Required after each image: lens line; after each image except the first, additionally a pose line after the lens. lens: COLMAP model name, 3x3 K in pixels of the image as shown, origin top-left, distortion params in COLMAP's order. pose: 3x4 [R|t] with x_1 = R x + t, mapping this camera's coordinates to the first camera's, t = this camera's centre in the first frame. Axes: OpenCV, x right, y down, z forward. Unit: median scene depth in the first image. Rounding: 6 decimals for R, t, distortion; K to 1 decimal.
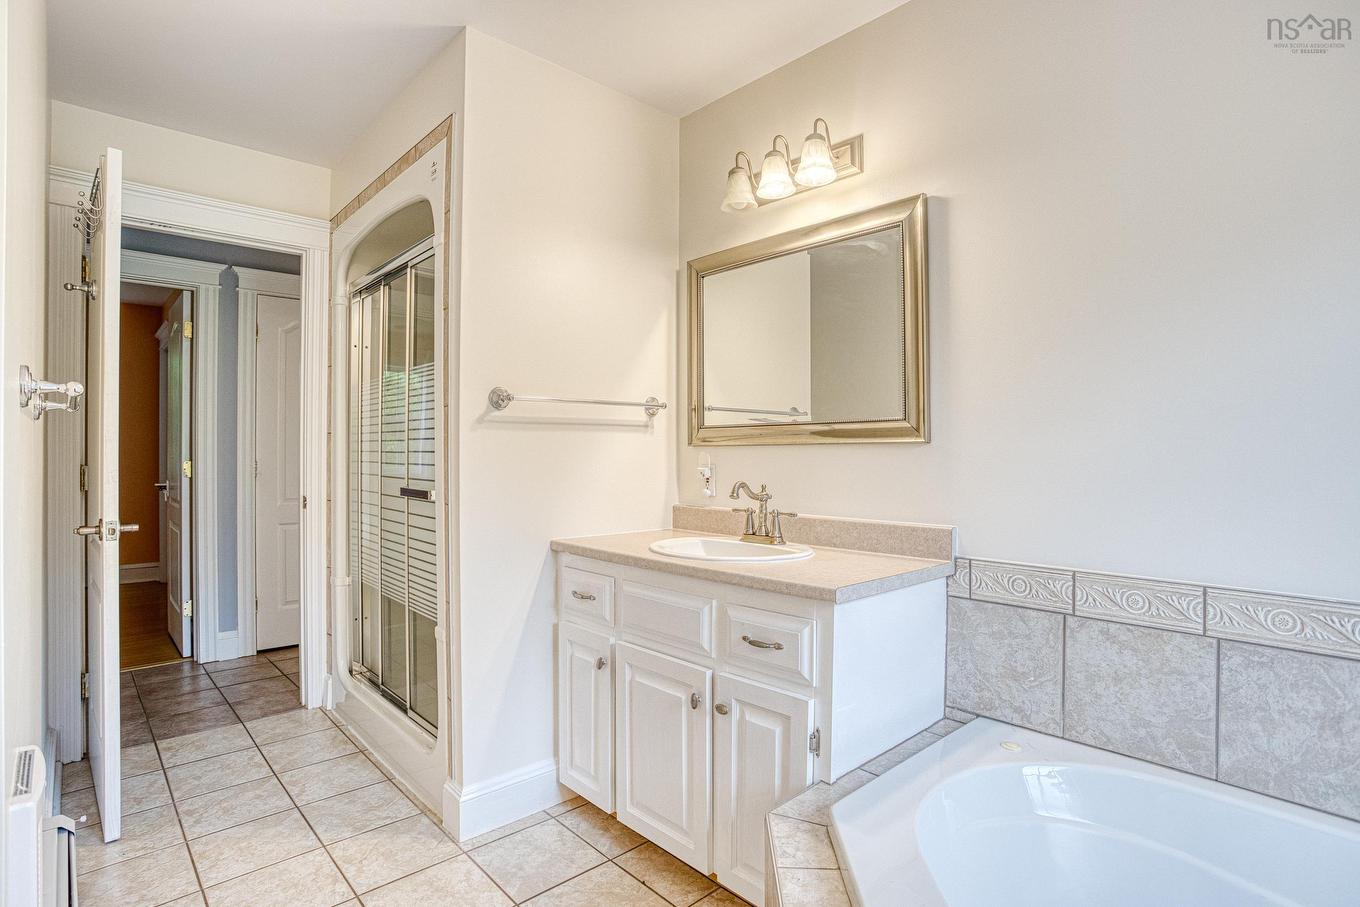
lens RADIAL K [[680.8, 0, 675.3], [0, 680.8, 454.2], [0, 0, 1]] dist [0.002046, 0.000373]
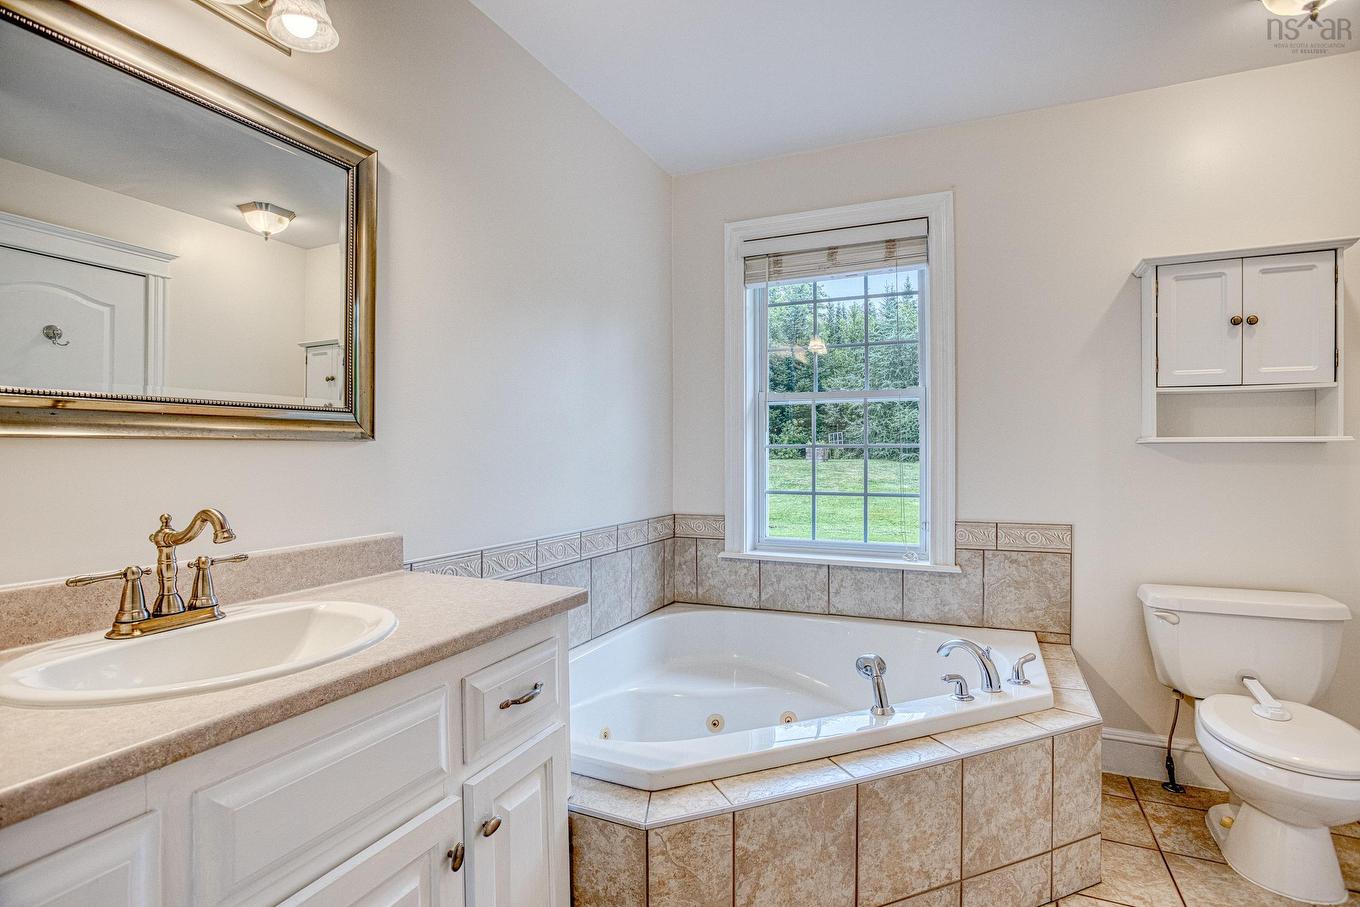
lens RADIAL K [[680.8, 0, 673.4], [0, 680.8, 453.2], [0, 0, 1]] dist [0.002046, 0.000373]
pose [[-0.402741, 0.000140, 0.915314, -0.580820], [-0.004970, 0.999985, -0.002340, -0.001642], [-0.915300, -0.005492, -0.402735, 1.014493]]
